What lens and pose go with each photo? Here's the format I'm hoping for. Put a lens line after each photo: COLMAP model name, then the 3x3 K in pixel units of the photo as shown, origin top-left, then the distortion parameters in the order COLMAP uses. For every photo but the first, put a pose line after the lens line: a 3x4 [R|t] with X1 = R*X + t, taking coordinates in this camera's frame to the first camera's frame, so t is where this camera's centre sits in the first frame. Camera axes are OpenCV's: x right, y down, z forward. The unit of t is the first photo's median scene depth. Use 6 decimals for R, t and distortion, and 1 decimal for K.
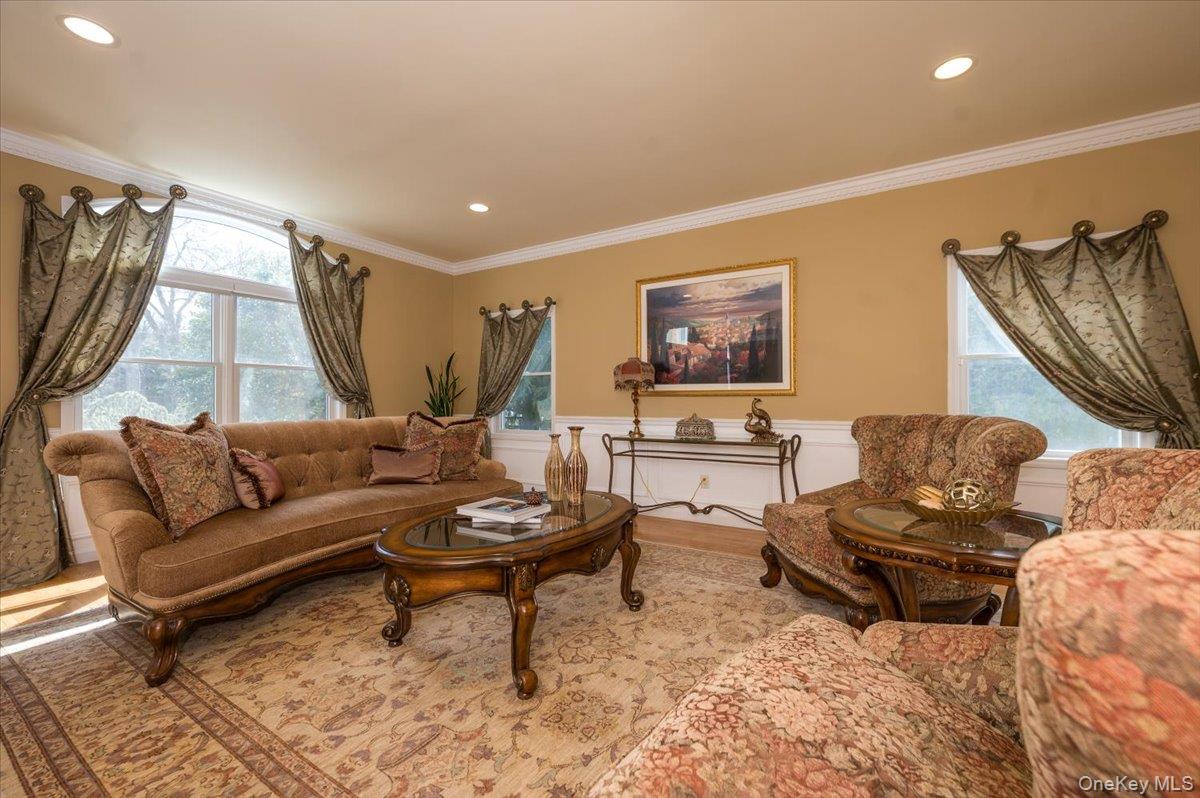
lens RADIAL K [[497.9, 0, 606.4], [0, 497.9, 392.2], [0, 0, 1]] dist [-0.003082, 0.000767]
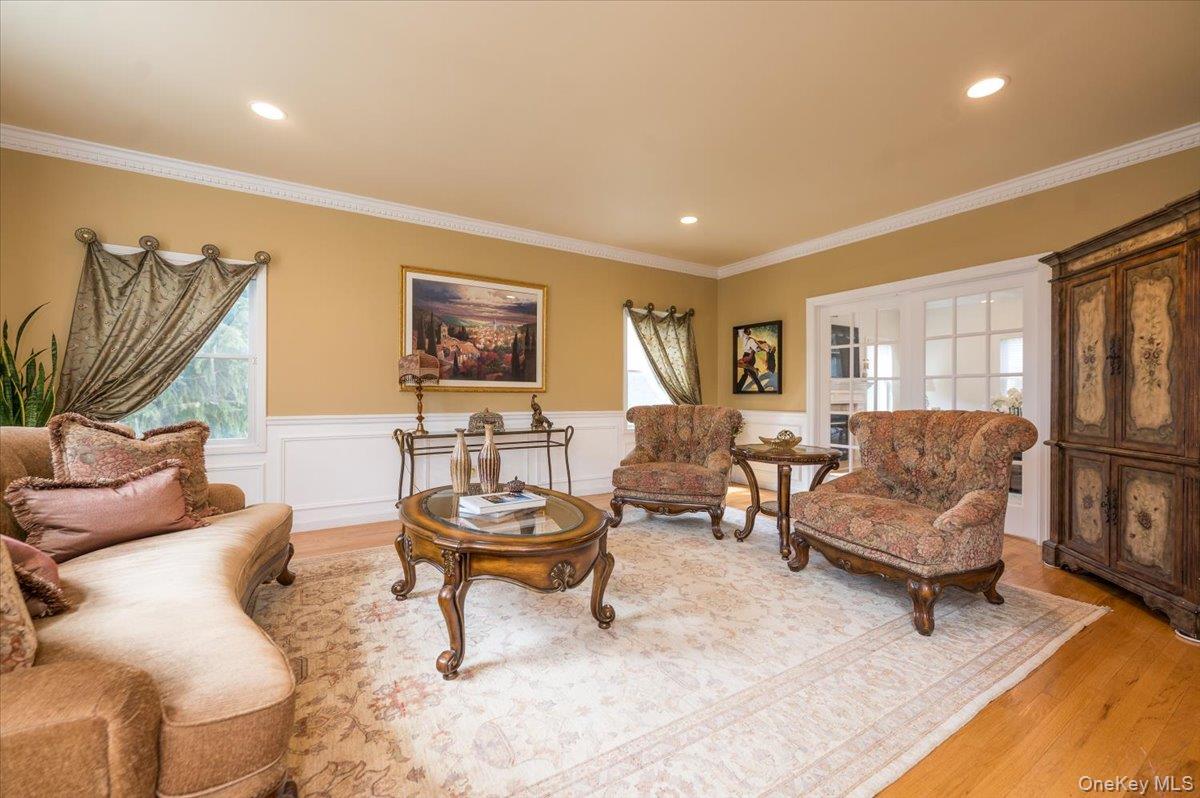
lens RADIAL K [[497.9, 0, 607.7], [0, 497.9, 396.8], [0, 0, 1]] dist [-0.003082, 0.000767]
pose [[0.419577, 0.002408, 0.907717, -0.678791], [-0.020033, 0.999777, 0.006608, 0.005405], [-0.907499, -0.020957, 0.419532, 0.291765]]
